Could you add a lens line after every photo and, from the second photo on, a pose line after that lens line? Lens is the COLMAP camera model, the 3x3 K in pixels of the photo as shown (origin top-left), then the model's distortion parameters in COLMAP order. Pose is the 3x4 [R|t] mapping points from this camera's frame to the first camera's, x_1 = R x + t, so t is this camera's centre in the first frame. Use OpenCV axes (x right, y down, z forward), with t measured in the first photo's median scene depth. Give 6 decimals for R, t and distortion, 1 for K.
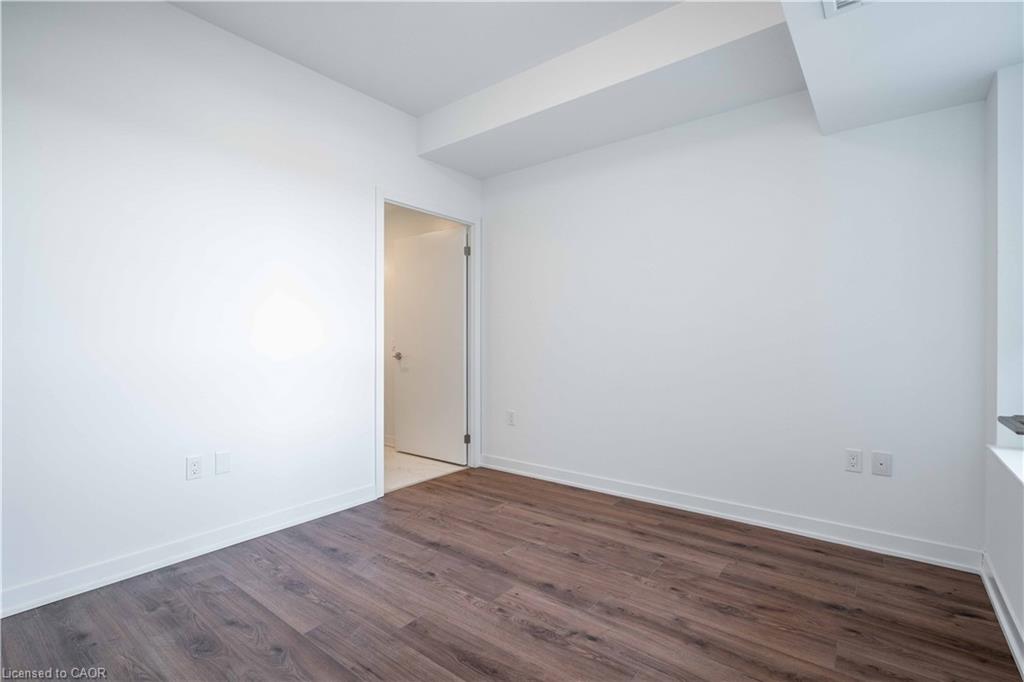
lens RADIAL K [[477.4, 0, 508.5], [0, 477.4, 339.0], [0, 0, 1]] dist [-0.001258, -0.000076]
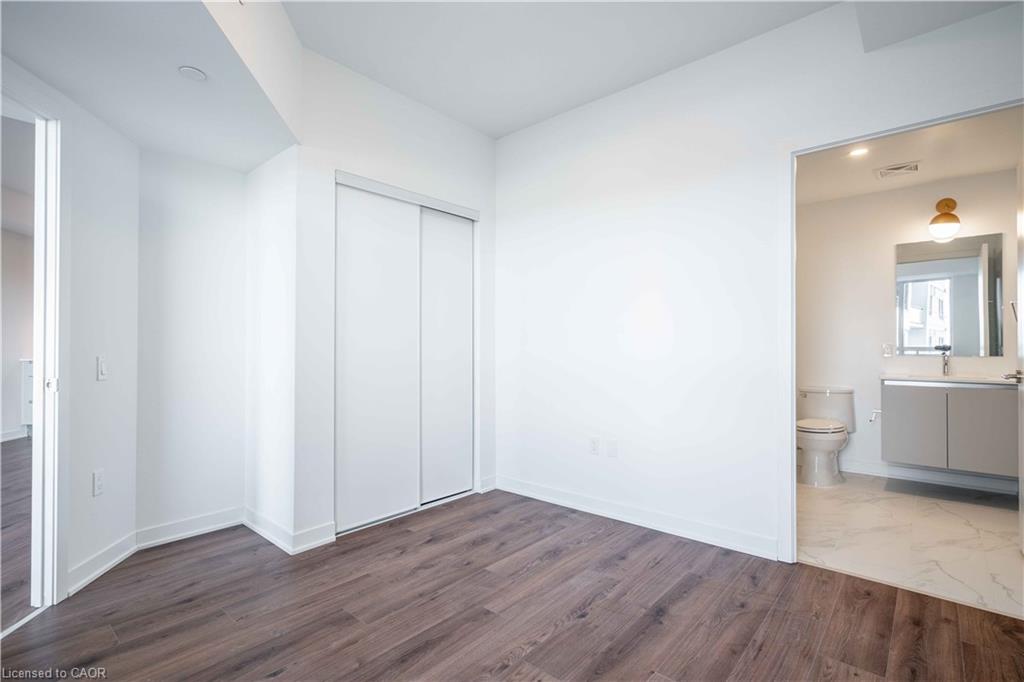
lens RADIAL K [[477.4, 0, 508.7], [0, 477.4, 343.1], [0, 0, 1]] dist [-0.001258, -0.000076]
pose [[-0.043274, -0.005812, -0.999046, 0.672517], [0.000827, 0.999983, -0.005853, -0.002543], [0.999063, -0.001079, -0.043268, 0.840623]]
